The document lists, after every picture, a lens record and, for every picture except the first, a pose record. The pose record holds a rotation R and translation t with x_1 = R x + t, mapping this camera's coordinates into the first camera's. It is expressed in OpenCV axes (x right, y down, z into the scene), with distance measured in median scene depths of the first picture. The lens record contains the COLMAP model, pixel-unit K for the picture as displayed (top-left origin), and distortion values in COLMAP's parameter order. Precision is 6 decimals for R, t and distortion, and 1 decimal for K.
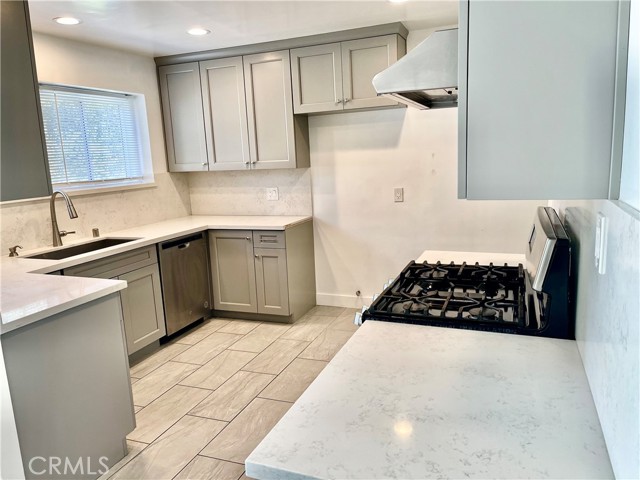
lens RADIAL K [[482.6, 0, 320.0], [0, 482.6, 240.0], [0, 0, 1]] dist [0.059604, -0.074126]
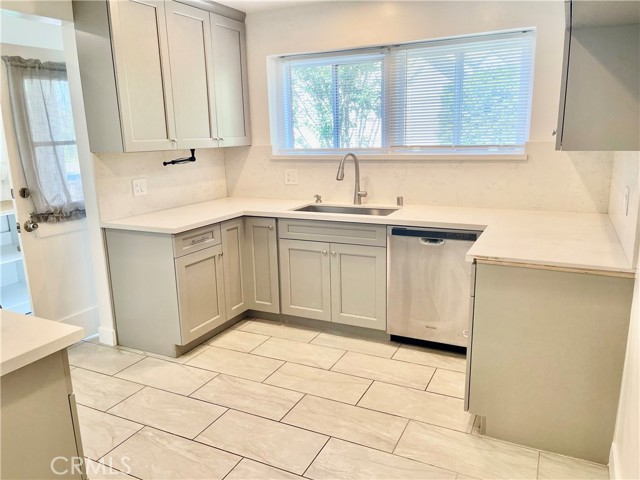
lens RADIAL K [[482.6, 0, 320.0], [0, 482.6, 240.0], [0, 0, 1]] dist [0.059604, -0.074126]
pose [[-0.081726, 0.278664, -0.956905, 0.495230], [-0.136411, 0.947954, 0.287708, -0.199378], [0.987275, 0.154046, -0.039460, 0.911143]]
